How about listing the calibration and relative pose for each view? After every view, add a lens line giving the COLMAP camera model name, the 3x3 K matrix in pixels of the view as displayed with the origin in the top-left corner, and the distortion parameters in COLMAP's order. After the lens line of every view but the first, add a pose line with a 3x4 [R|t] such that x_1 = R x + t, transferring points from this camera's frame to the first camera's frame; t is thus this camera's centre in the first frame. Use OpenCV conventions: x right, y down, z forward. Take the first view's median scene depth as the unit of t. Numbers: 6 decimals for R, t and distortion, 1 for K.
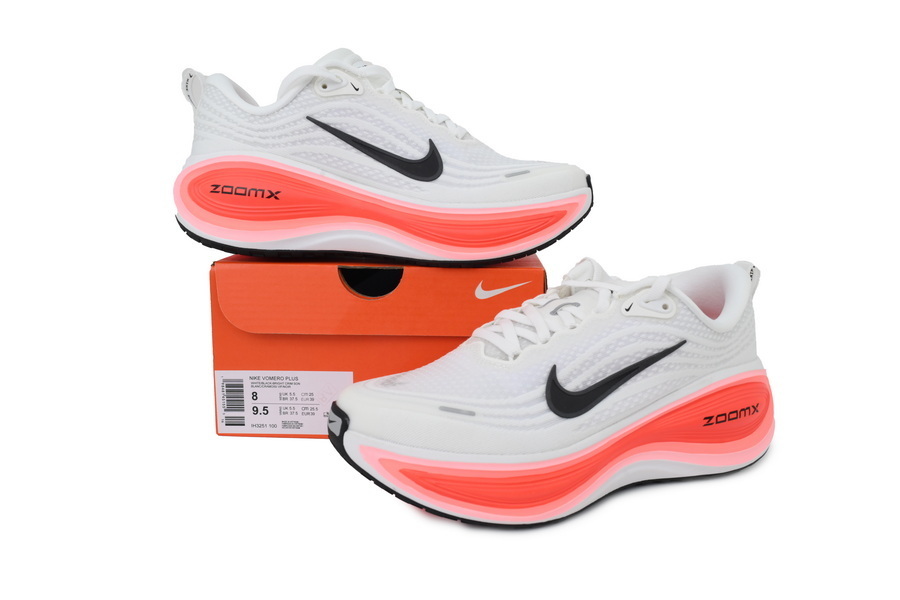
lens RADIAL K [[706.6, 0, 450.0], [0, 706.6, 300.0], [0, 0, 1]] dist [0.001241, -0.001841]
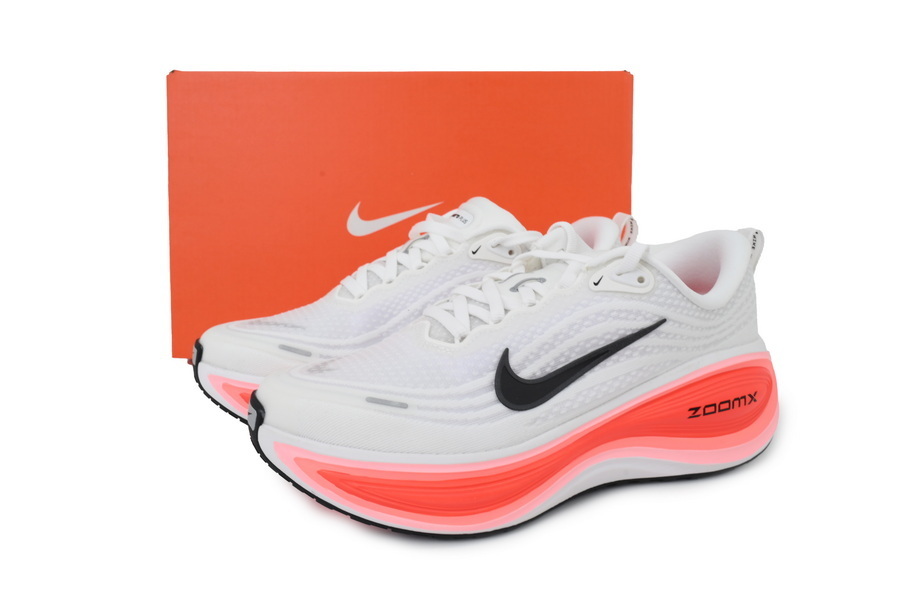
lens RADIAL K [[706.6, 0, 450.0], [0, 706.6, 300.0], [0, 0, 1]] dist [0.001241, -0.001841]
pose [[0.998536, -0.006038, -0.053746, 0.120546], [0.007757, 0.999463, 0.031821, 0.005109], [0.053525, -0.032191, 0.998047, 0.136267]]
